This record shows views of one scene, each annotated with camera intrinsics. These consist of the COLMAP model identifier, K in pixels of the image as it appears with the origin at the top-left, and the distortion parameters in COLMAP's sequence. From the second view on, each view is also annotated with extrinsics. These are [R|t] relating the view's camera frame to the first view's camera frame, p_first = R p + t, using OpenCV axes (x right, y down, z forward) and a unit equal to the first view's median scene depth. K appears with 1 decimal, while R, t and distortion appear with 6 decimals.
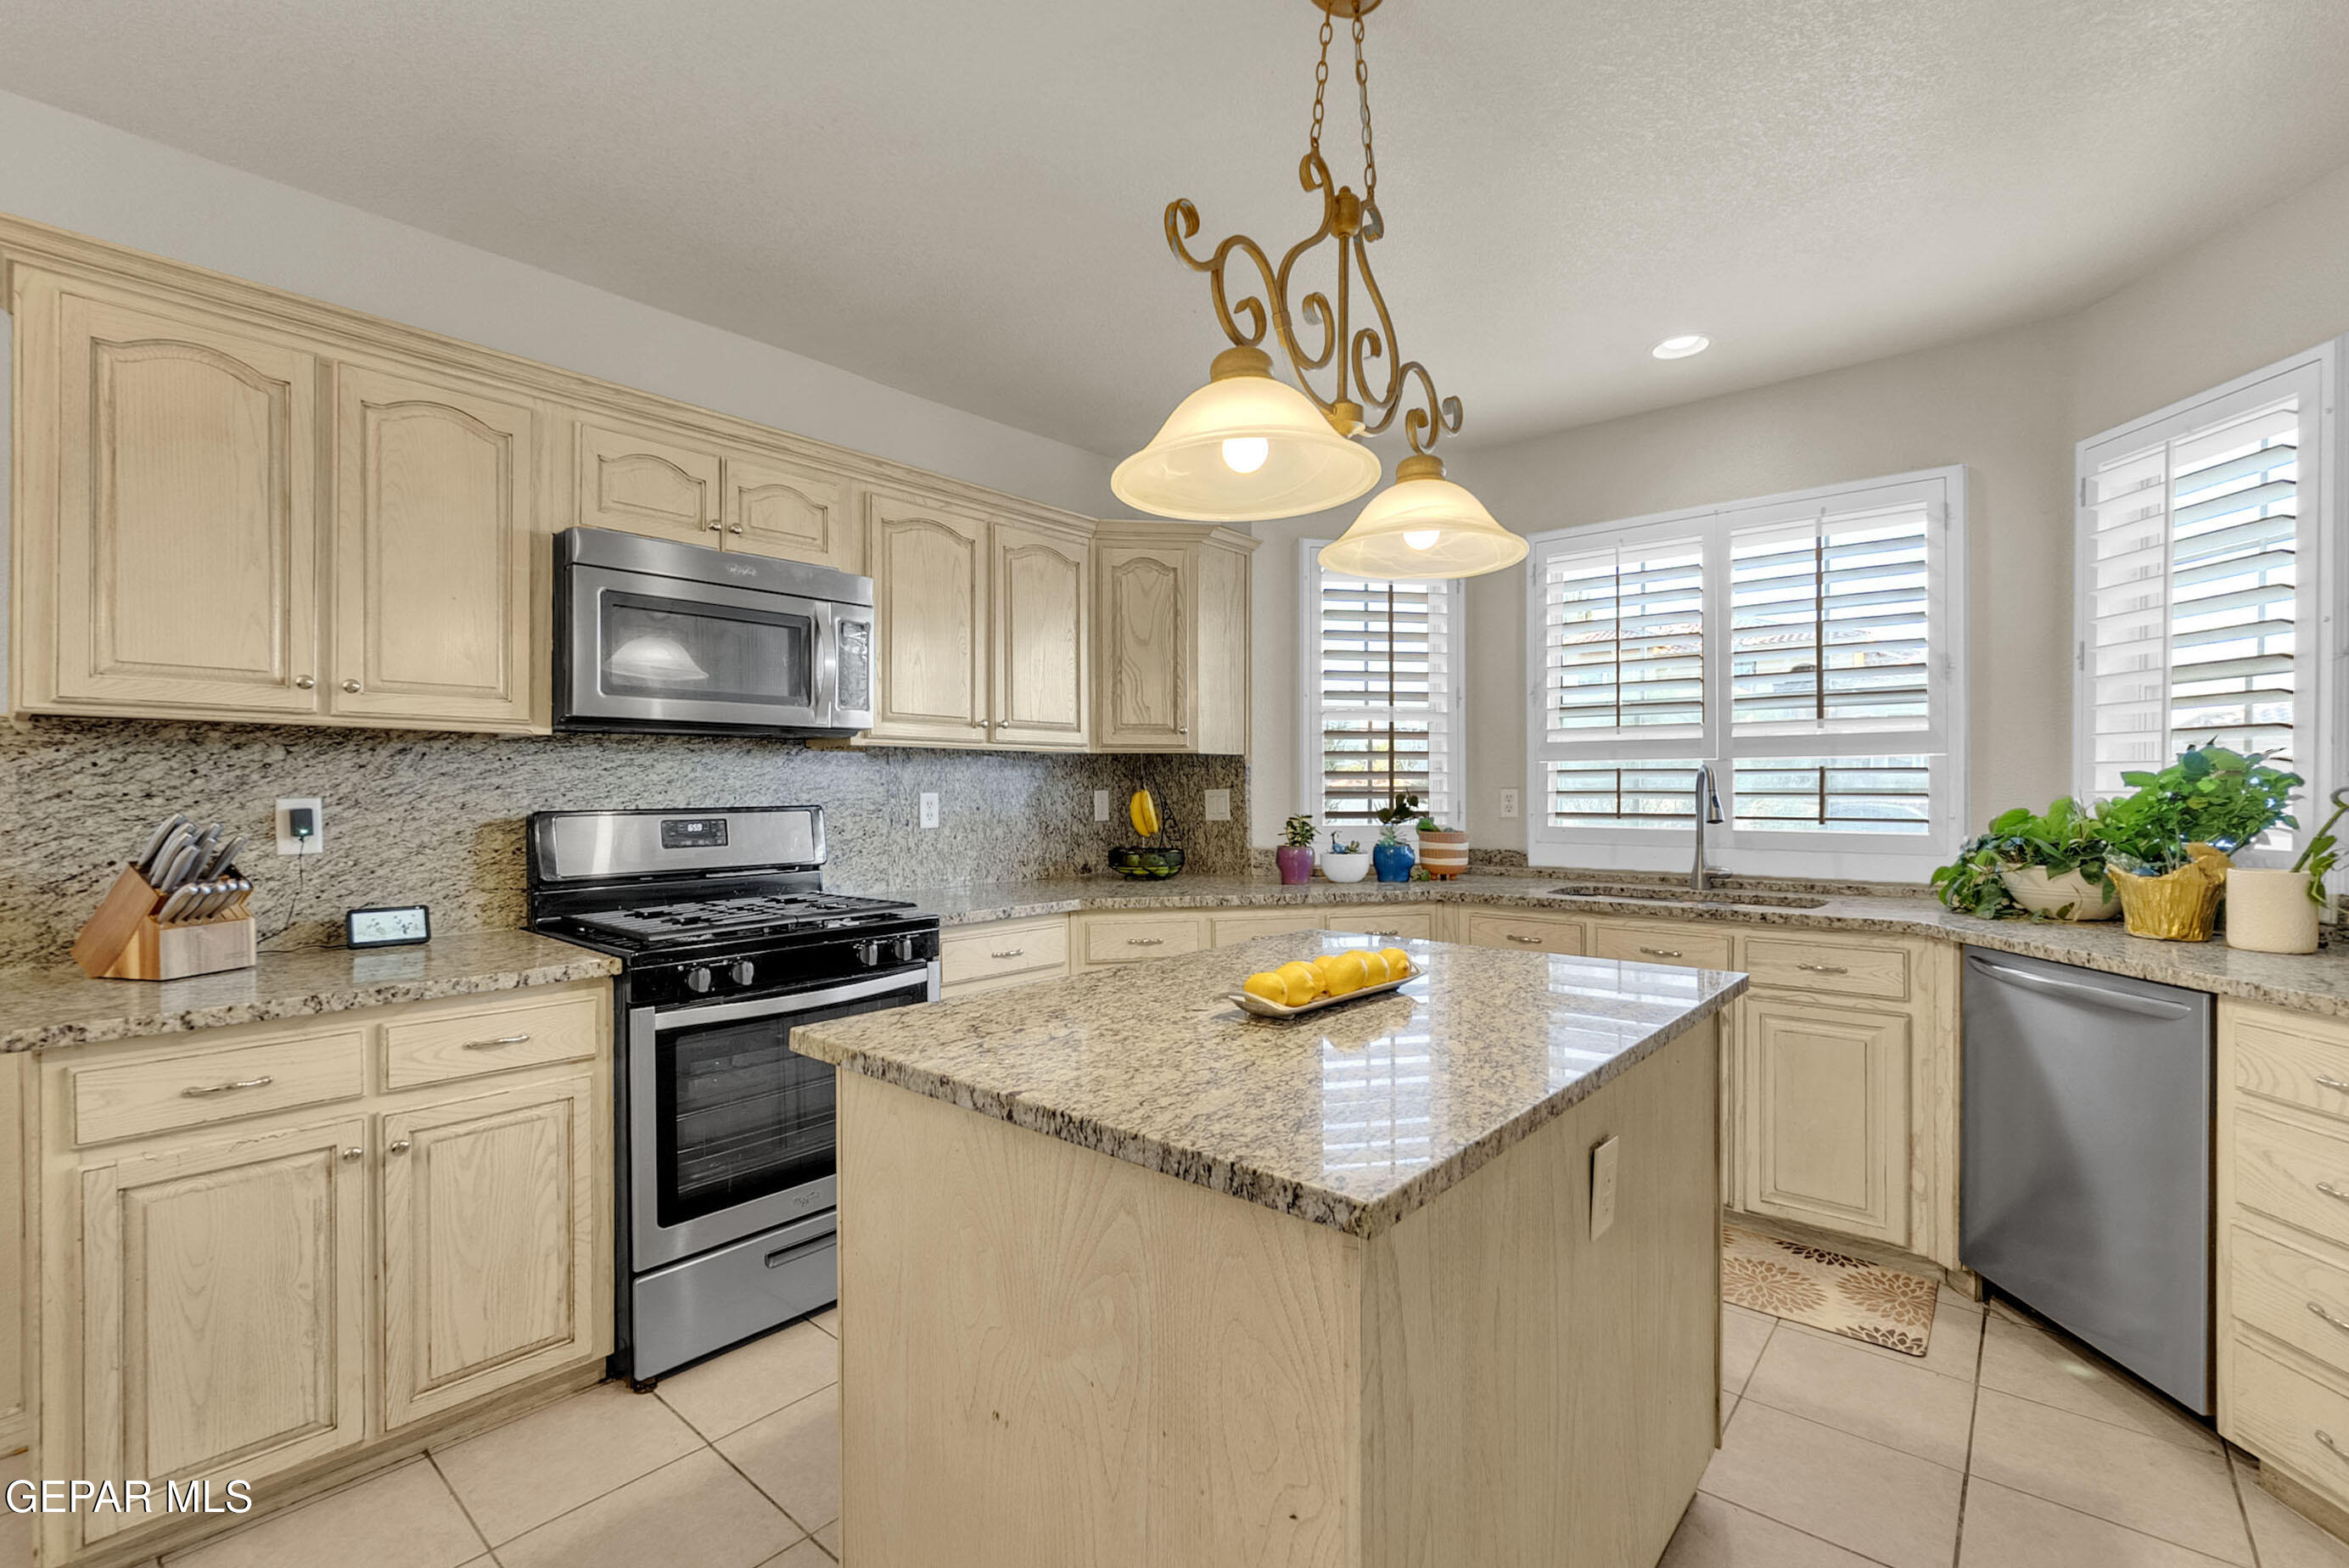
lens RADIAL K [[1025.3, 0, 1164.3], [0, 1025.3, 783.1], [0, 0, 1]] dist [0.010852, -0.001143]
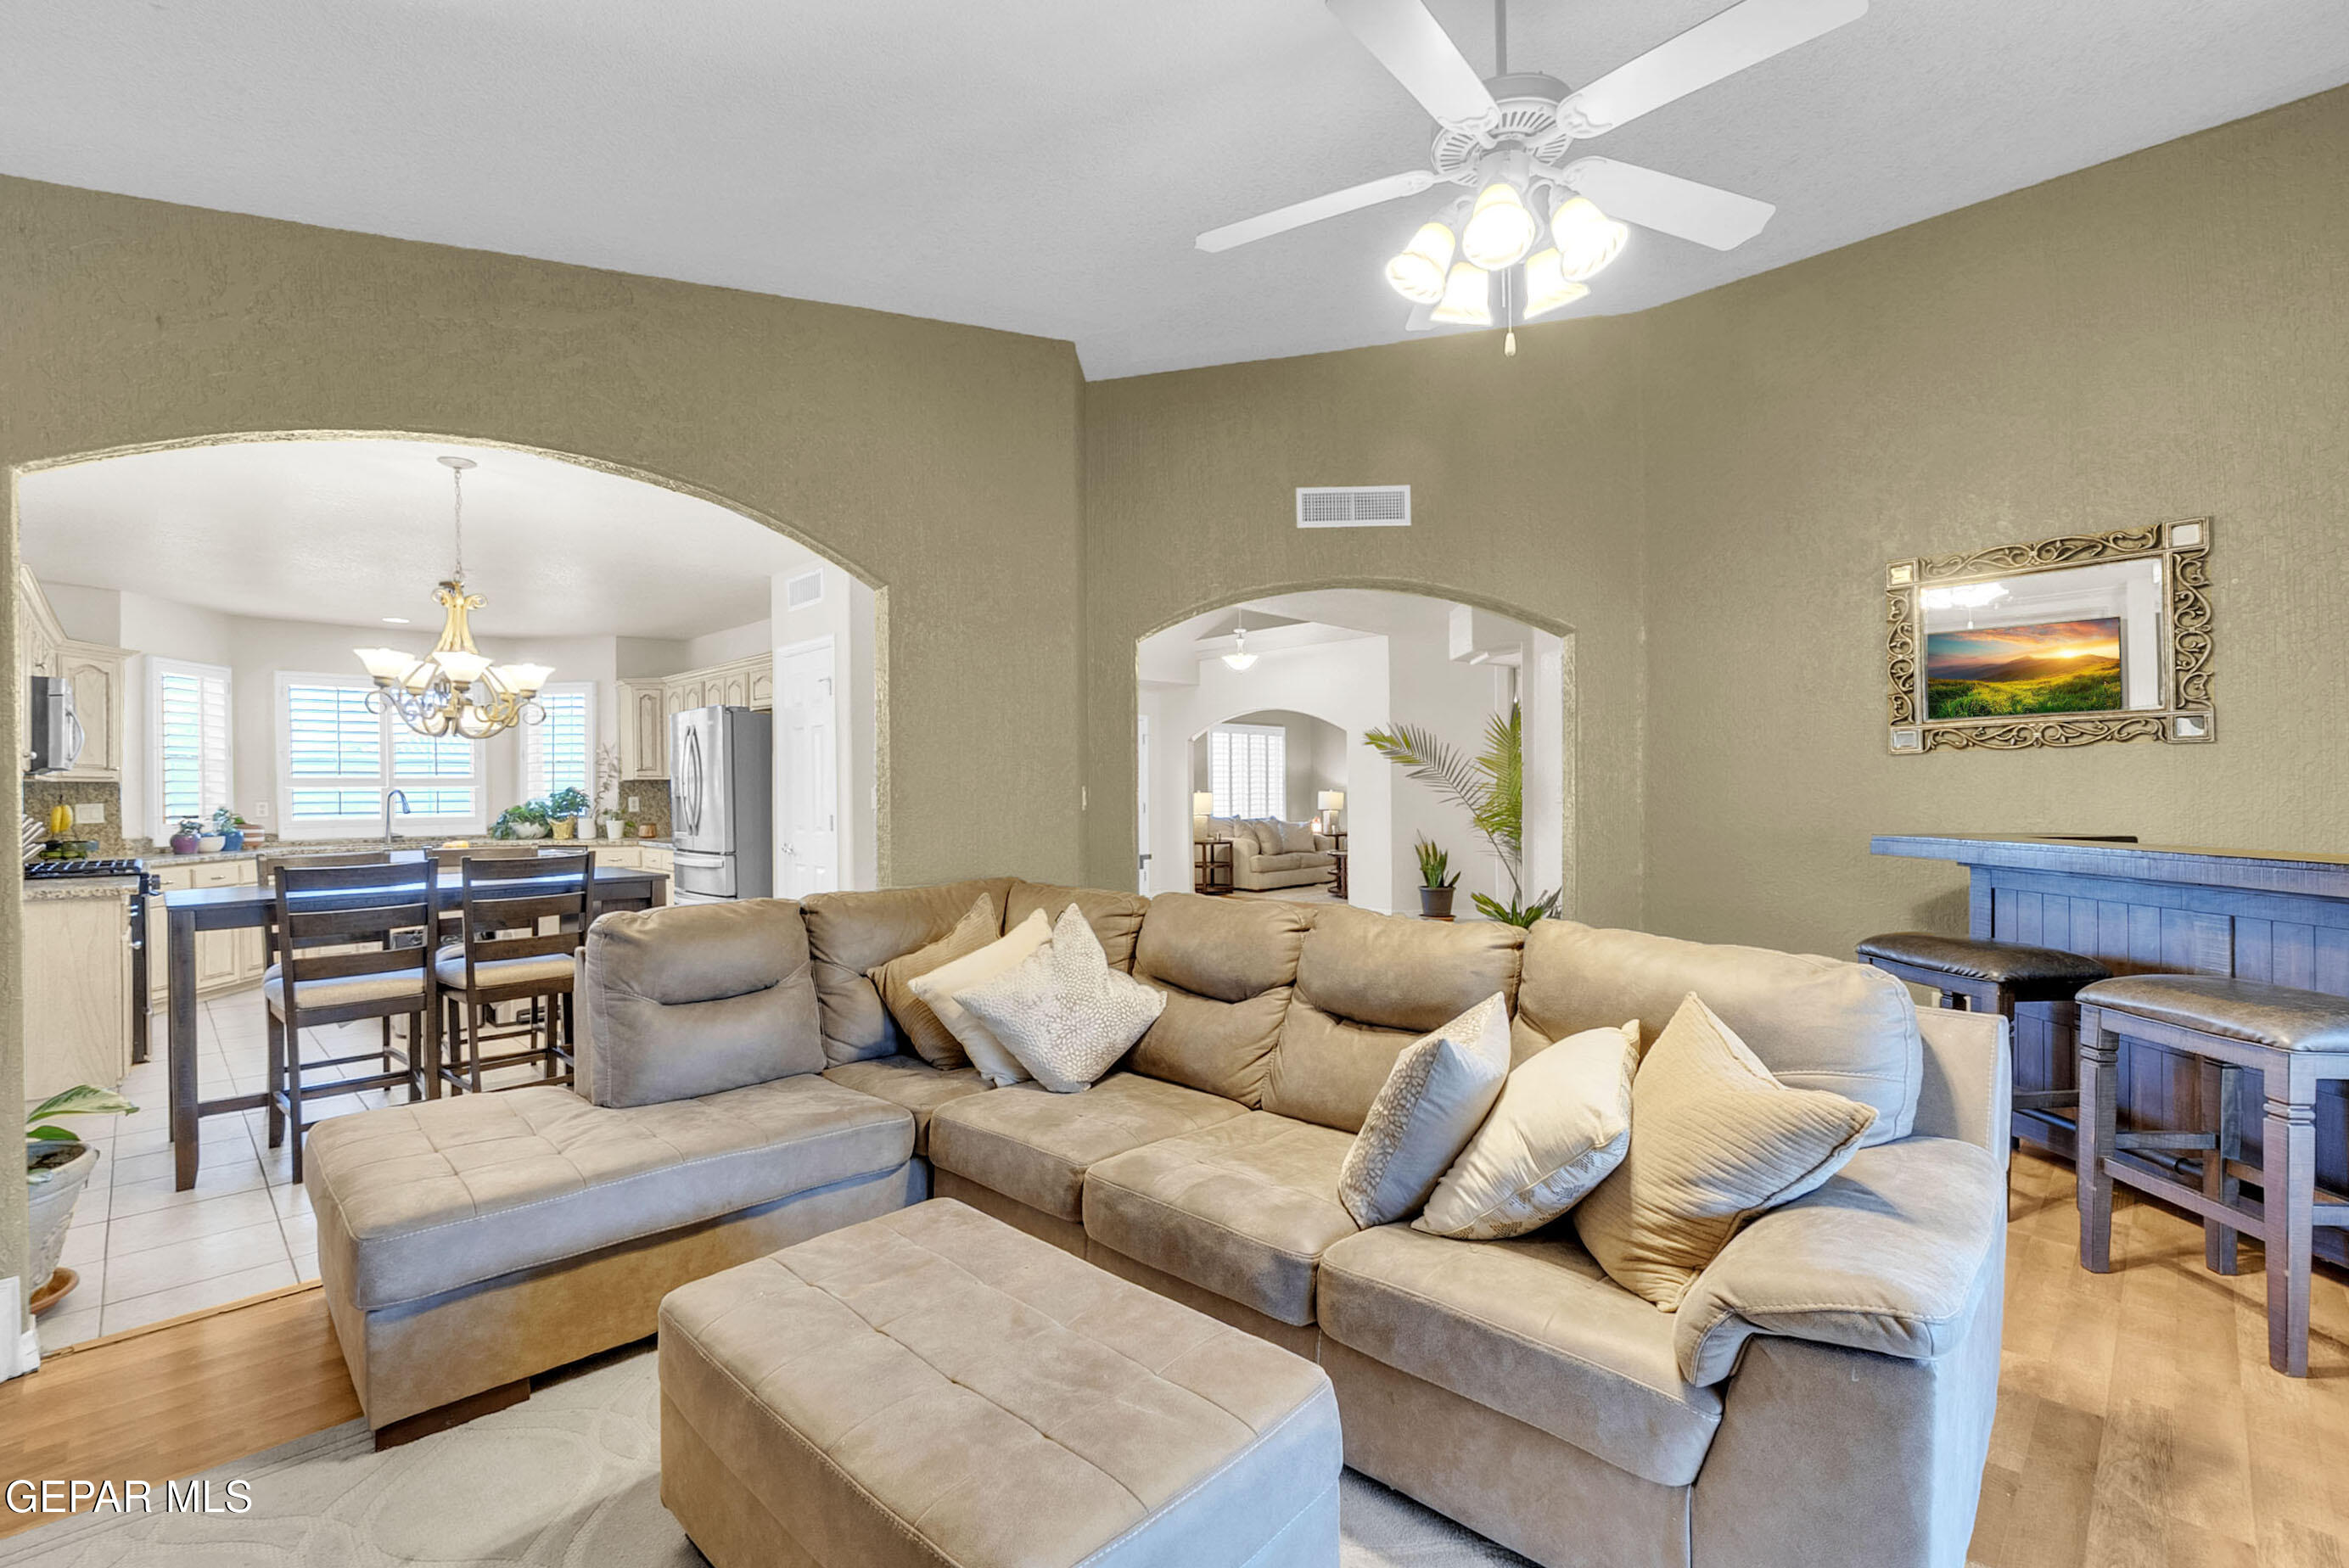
lens RADIAL K [[1025.3, 0, 1170.6], [0, 1025.3, 793.6], [0, 0, 1]] dist [0.010852, -0.001143]
pose [[0.061251, 0.001665, 0.998121, -1.819045], [0.006858, 0.999974, -0.002089, 0.008088], [-0.998099, 0.006973, 0.061238, -0.988400]]
